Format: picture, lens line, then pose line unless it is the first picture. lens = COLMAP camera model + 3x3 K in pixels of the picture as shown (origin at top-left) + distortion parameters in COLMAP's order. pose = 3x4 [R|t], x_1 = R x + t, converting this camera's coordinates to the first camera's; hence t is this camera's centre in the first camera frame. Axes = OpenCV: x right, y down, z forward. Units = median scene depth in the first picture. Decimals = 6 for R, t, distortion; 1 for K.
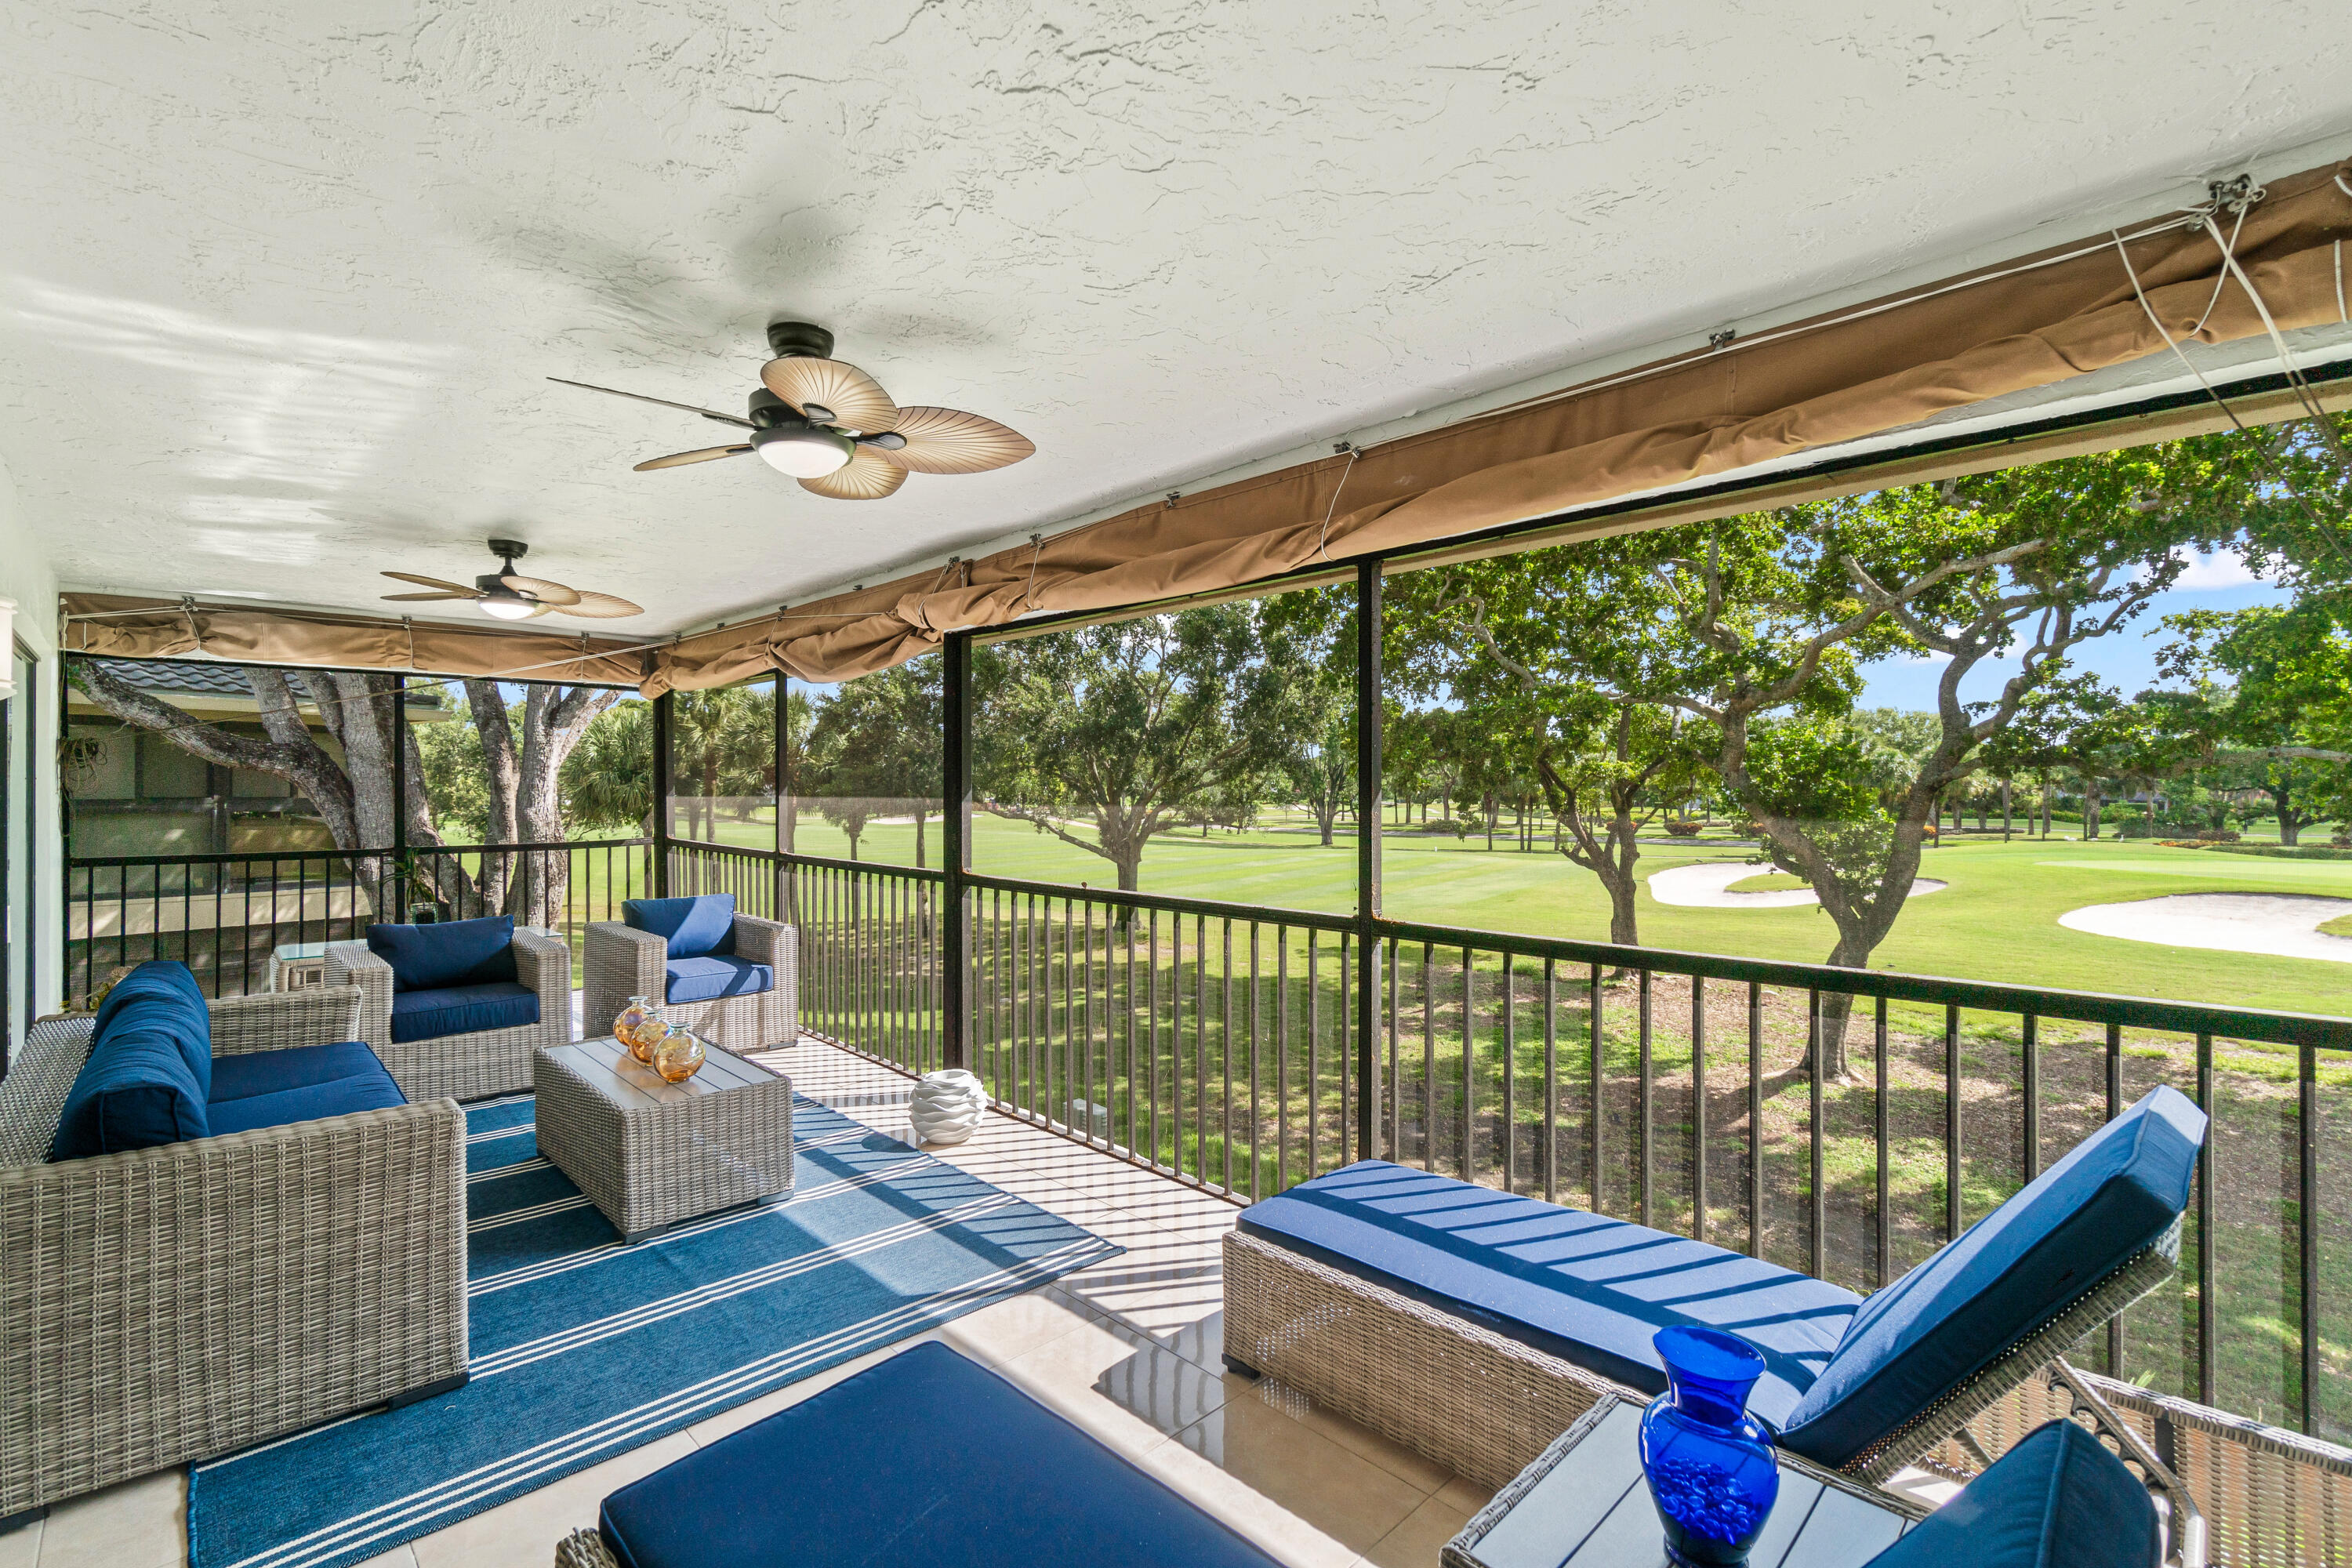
lens RADIAL K [[1033.7, 0, 1161.8], [0, 1033.7, 762.9], [0, 0, 1]] dist [-0.000347, 0.001010]
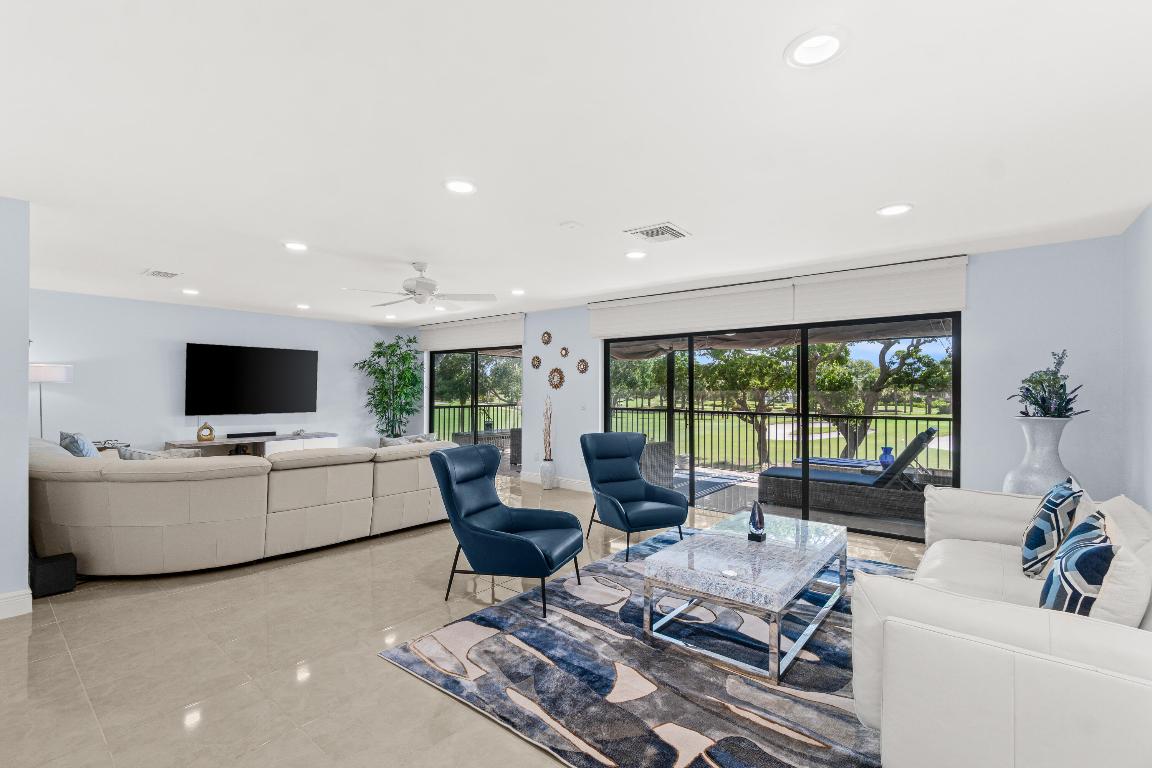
lens RADIAL K [[506.3, 0, 569.1], [0, 506.3, 373.7], [0, 0, 1]] dist [-0.000347, 0.001010]
pose [[0.993465, 0.011266, 0.113577, -0.272735], [-0.010287, 0.999905, -0.009206, -0.003430], [-0.113669, 0.007977, 0.993487, -0.309158]]
